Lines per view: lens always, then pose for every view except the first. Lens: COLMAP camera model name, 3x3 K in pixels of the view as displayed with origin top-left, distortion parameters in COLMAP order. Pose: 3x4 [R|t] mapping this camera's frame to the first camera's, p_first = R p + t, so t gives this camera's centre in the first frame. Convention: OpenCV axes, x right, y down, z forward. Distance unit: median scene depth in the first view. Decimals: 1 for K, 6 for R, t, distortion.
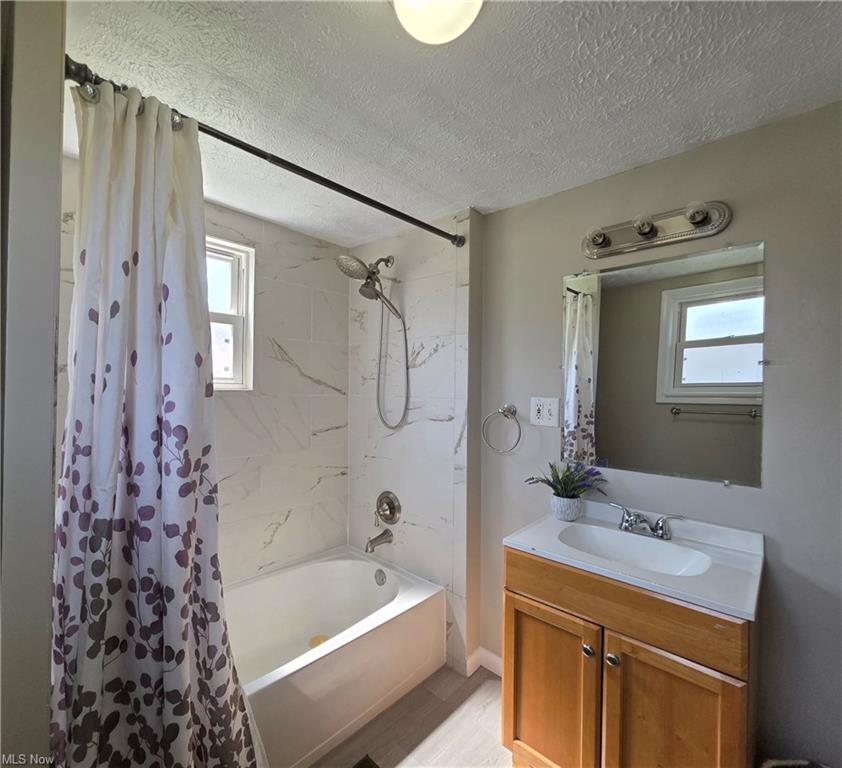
lens RADIAL K [[407.3, 0, 419.4], [0, 407.3, 385.7], [0, 0, 1]] dist [-0.003523, 0.001276]
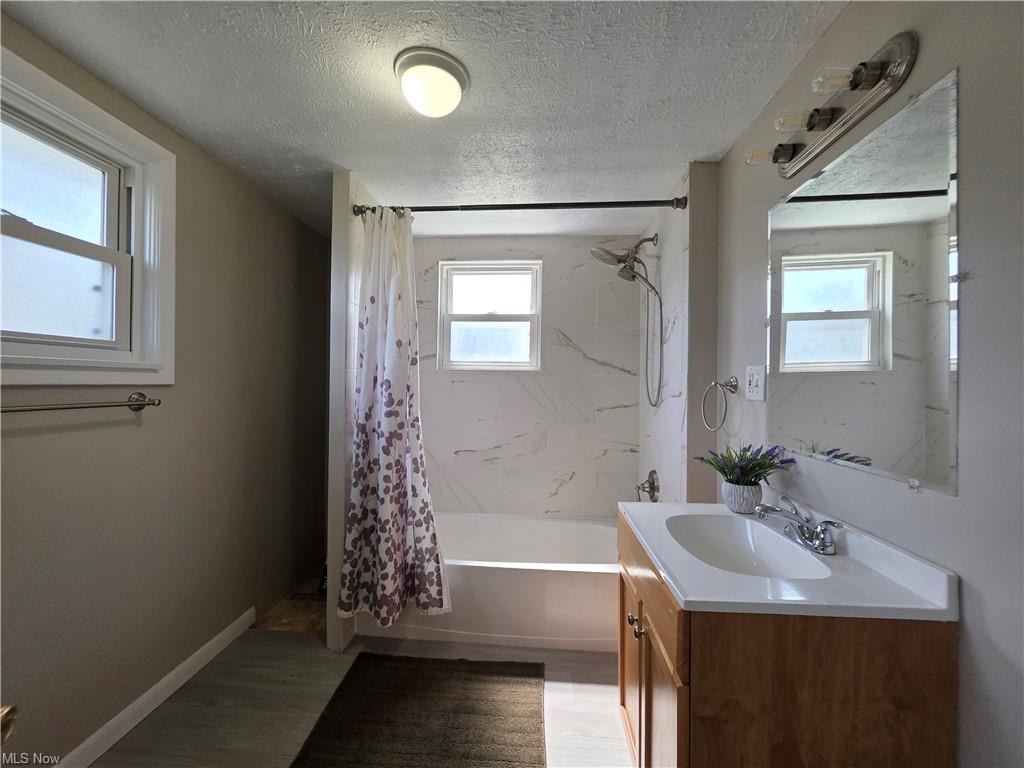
lens RADIAL K [[412.2, 0, 509.5], [0, 412.2, 378.0], [0, 0, 1]] dist [0.000402, 0.000110]
pose [[0.651014, -0.014985, -0.758918, 0.555802], [0.005718, 0.999874, -0.014838, 0.057379], [0.759044, 0.005320, 0.651017, 0.090578]]
